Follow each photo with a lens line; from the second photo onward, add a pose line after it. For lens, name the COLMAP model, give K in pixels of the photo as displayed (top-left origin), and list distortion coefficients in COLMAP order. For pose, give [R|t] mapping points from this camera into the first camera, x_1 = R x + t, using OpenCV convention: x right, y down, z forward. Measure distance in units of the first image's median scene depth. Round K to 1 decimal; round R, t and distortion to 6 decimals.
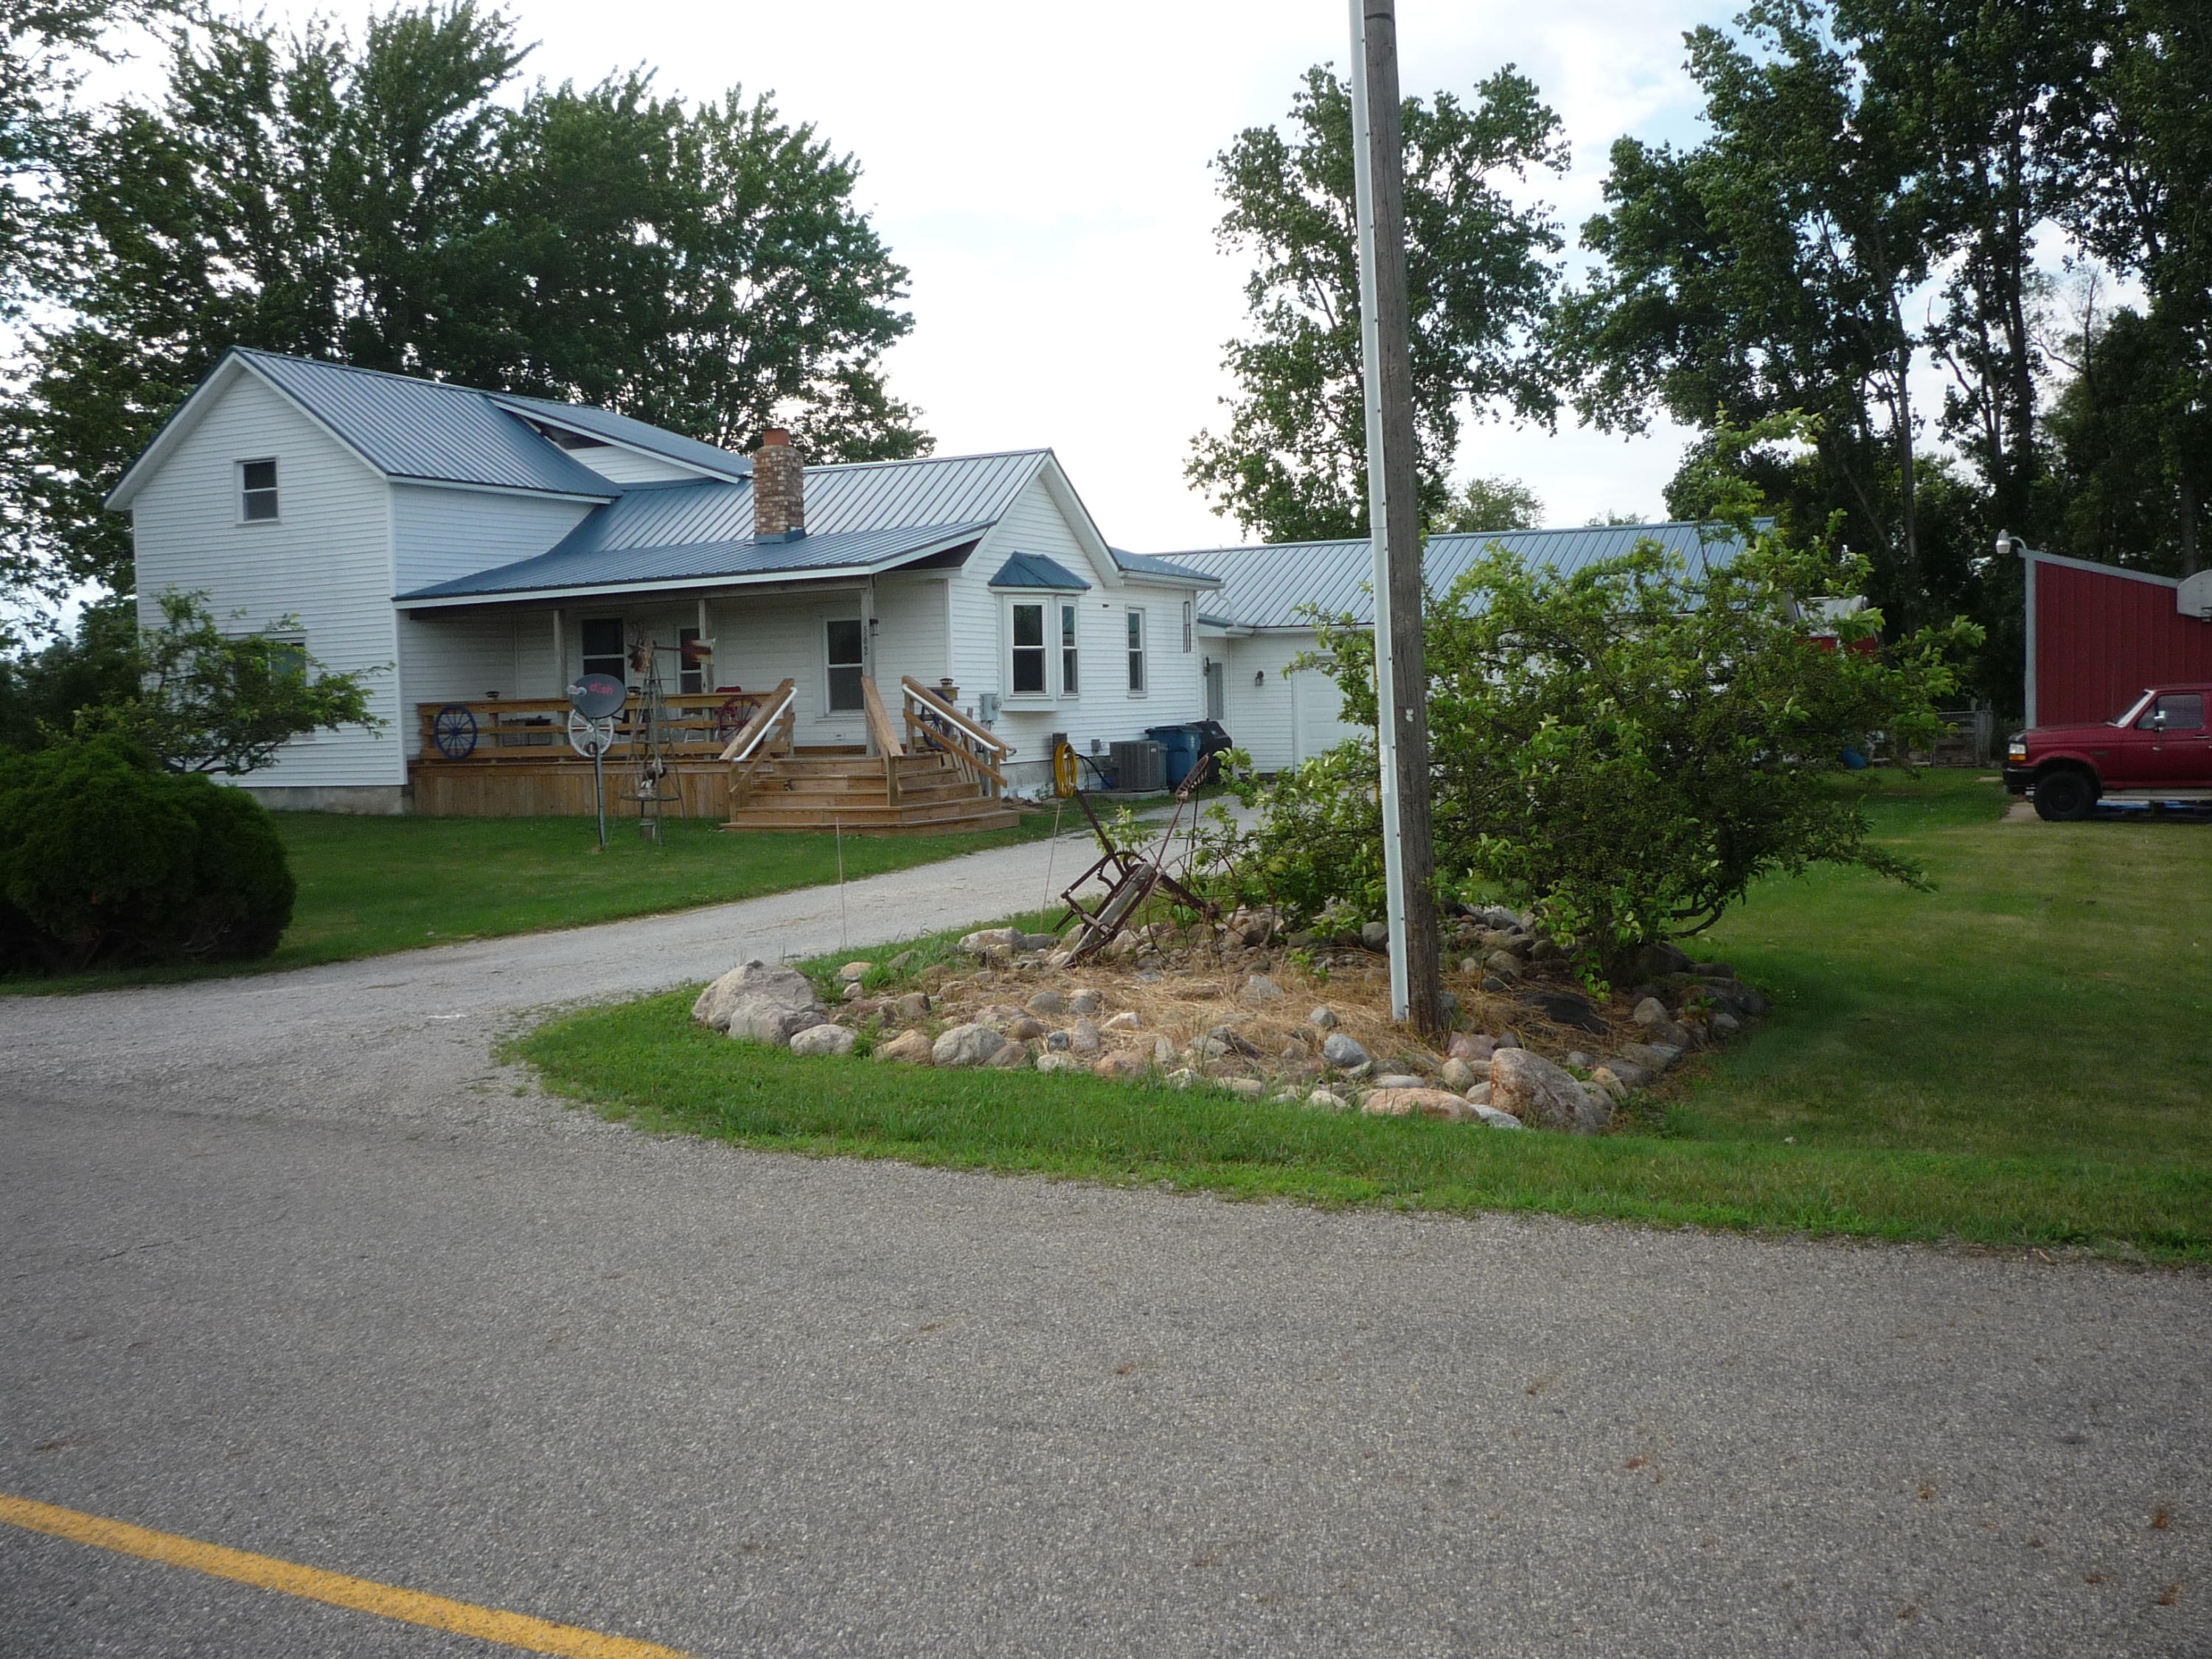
lens RADIAL K [[2025.8, 0, 1102.7], [0, 2025.8, 861.1], [0, 0, 1]] dist [-0.062175, 0.009828]
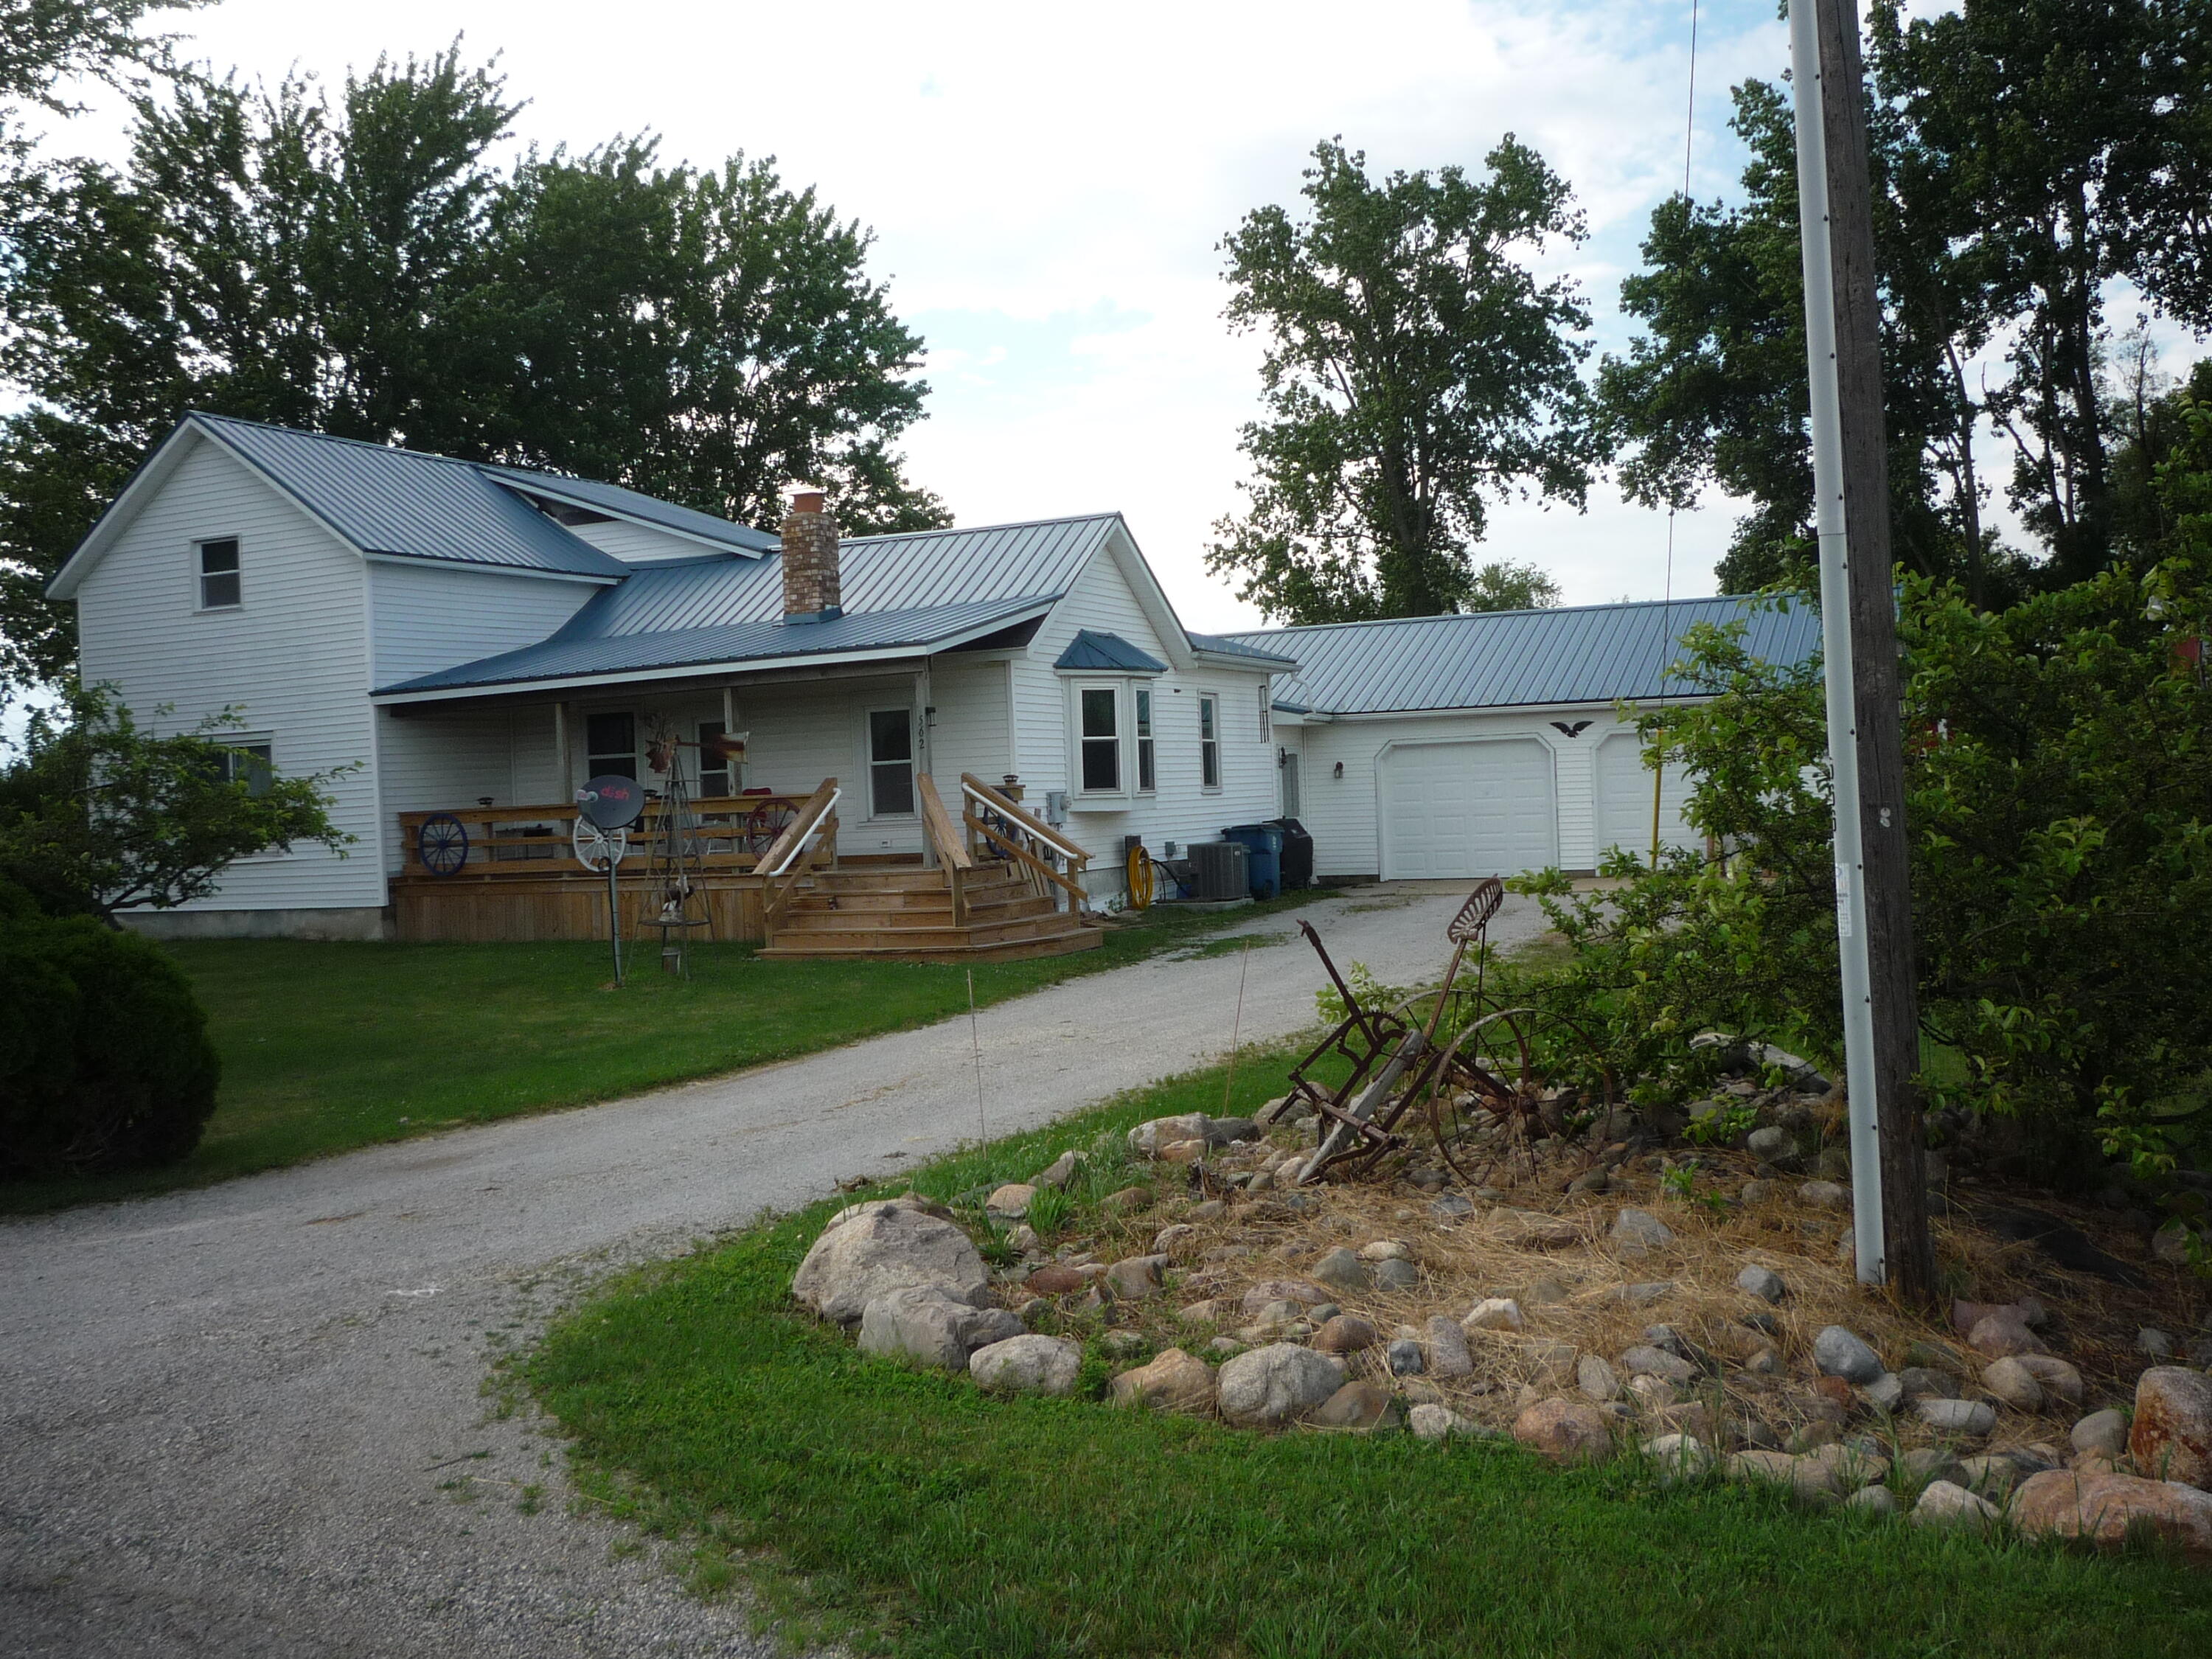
lens RADIAL K [[2034.0, 0, 1099.1], [0, 2034.0, 886.8], [0, 0, 1]] dist [-0.053322, -0.012522]
pose [[0.999878, -0.015576, -0.000667, -0.033062], [0.015544, 0.999281, -0.034588, -0.009986], [0.001205, 0.034573, 0.999401, 0.111447]]
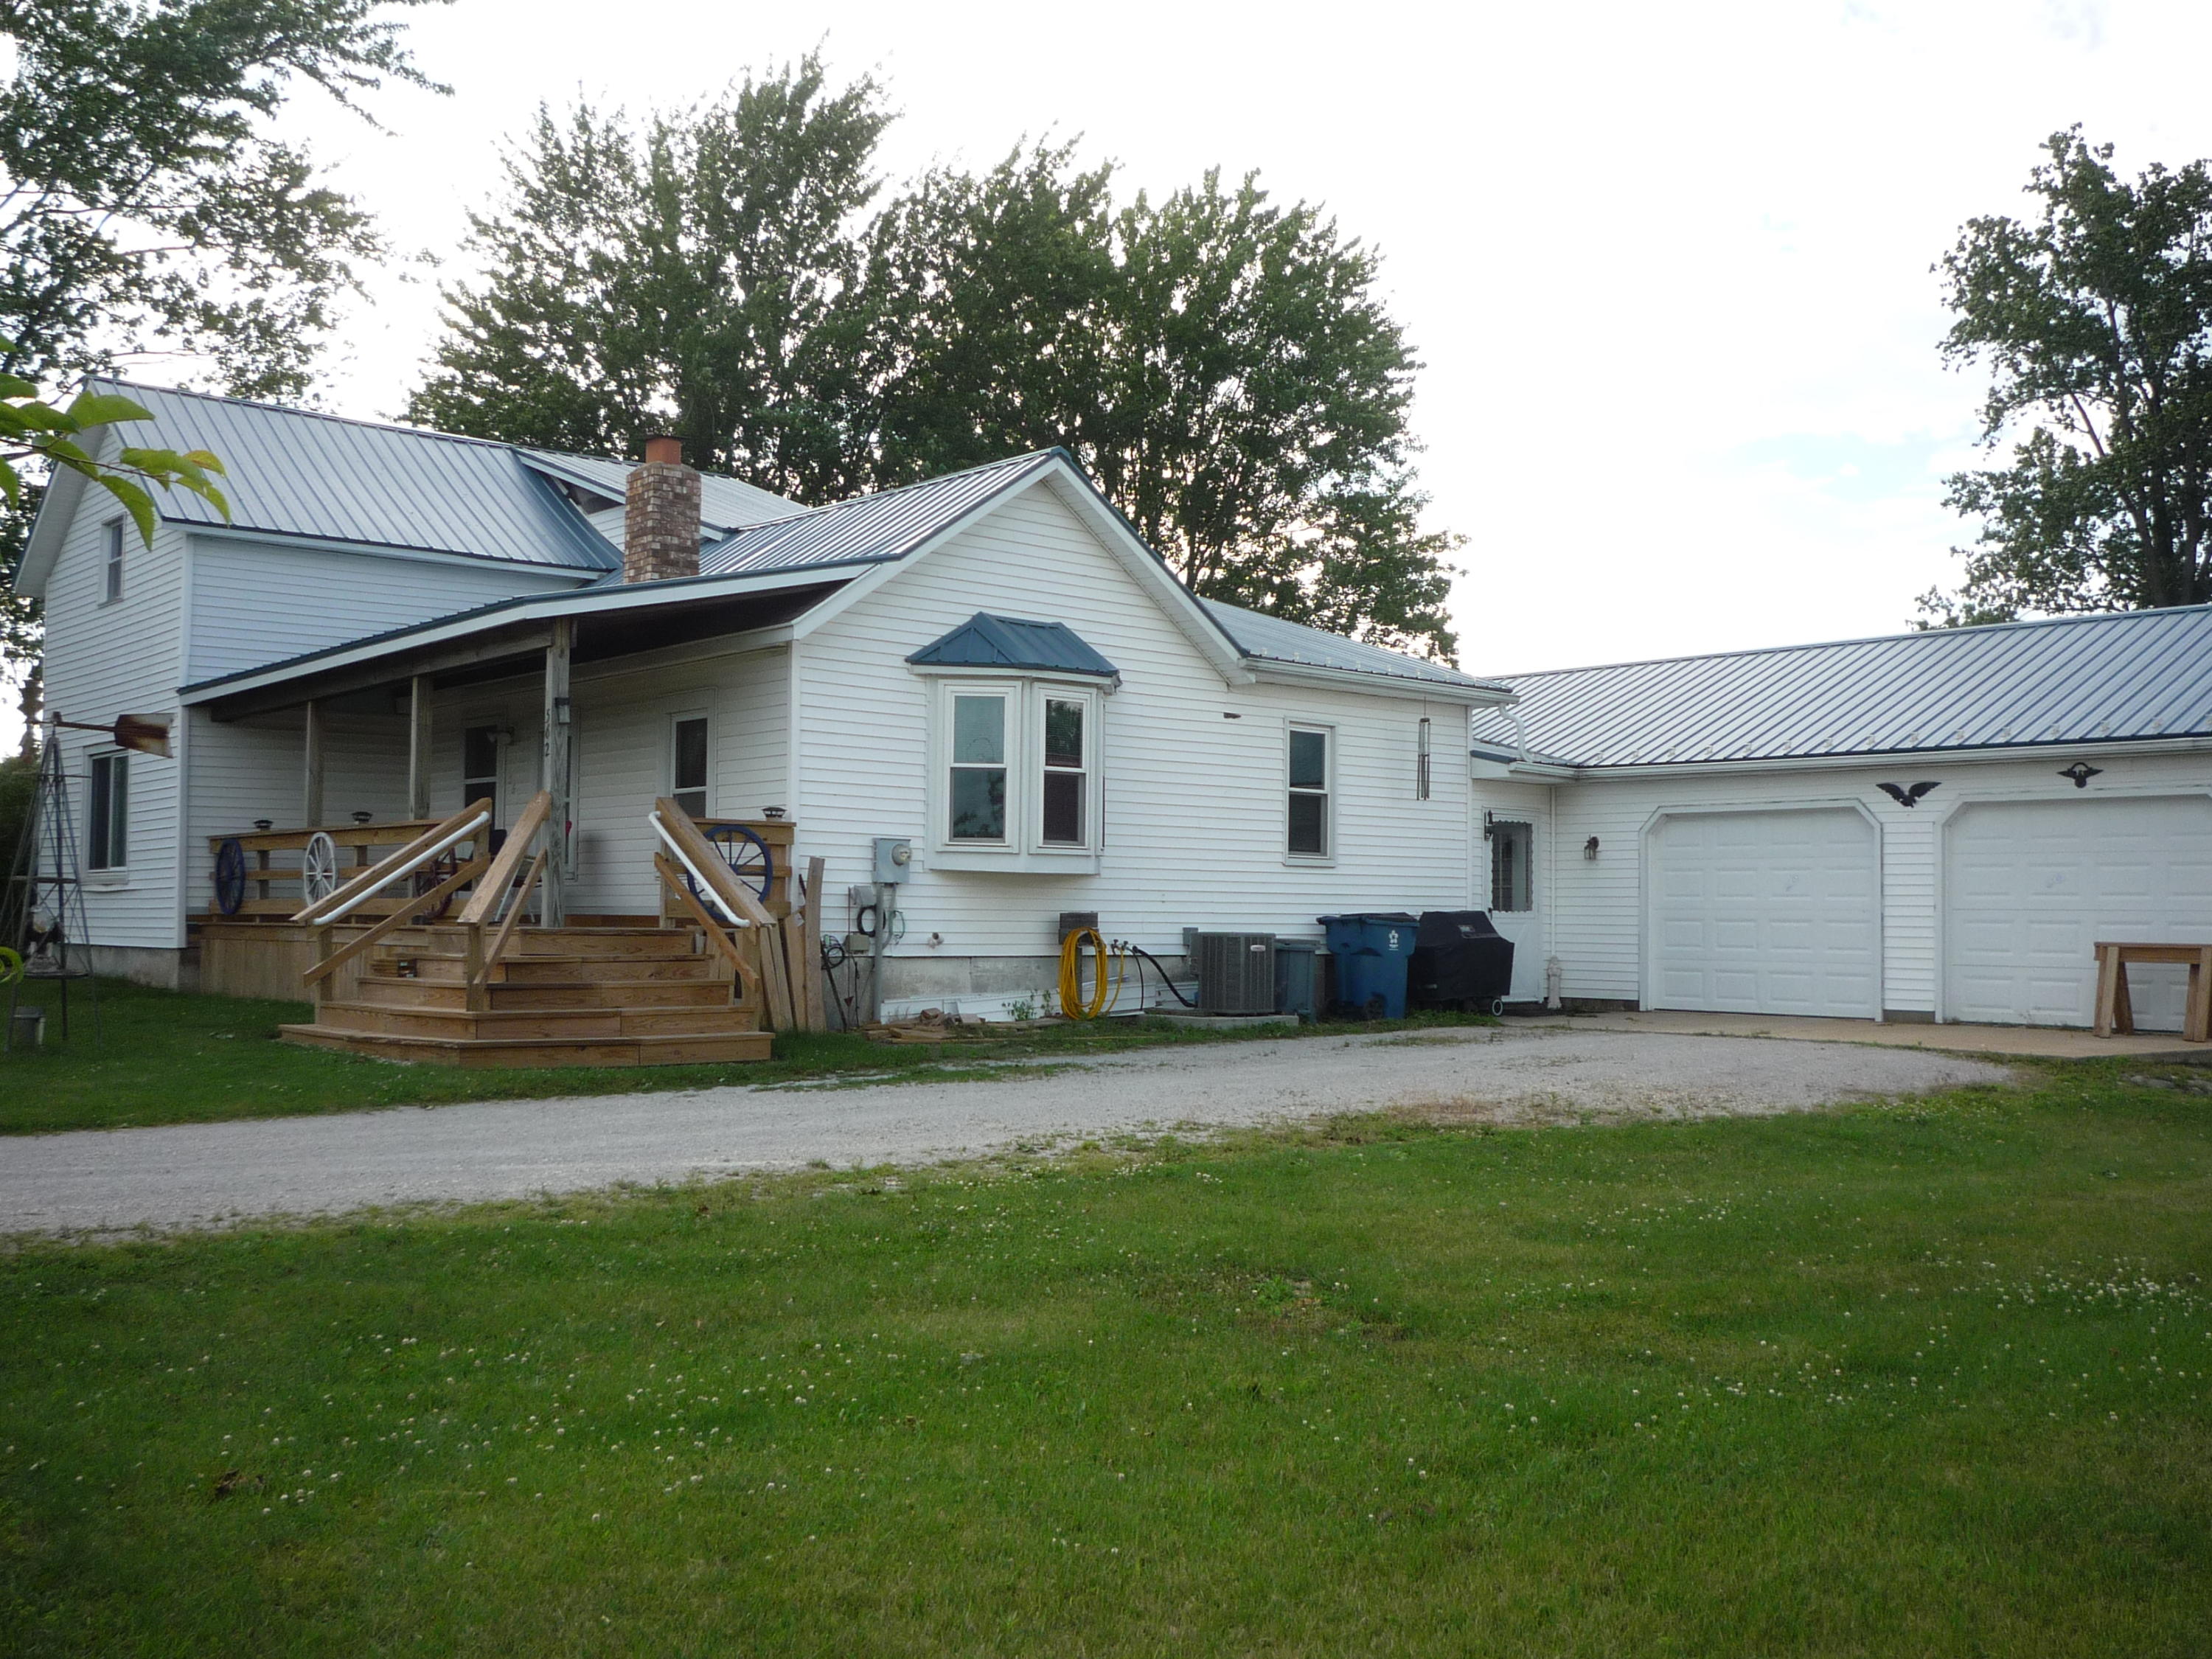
lens RADIAL K [[2064.1, 0, 1064.7], [0, 2064.1, 822.7], [0, 0, 1]] dist [-0.029421, -0.003902]
pose [[0.917501, 0.016073, -0.397408, 0.205993], [-0.064279, 0.992040, -0.108279, -0.020687], [0.392505, 0.124891, 0.911231, 0.397272]]
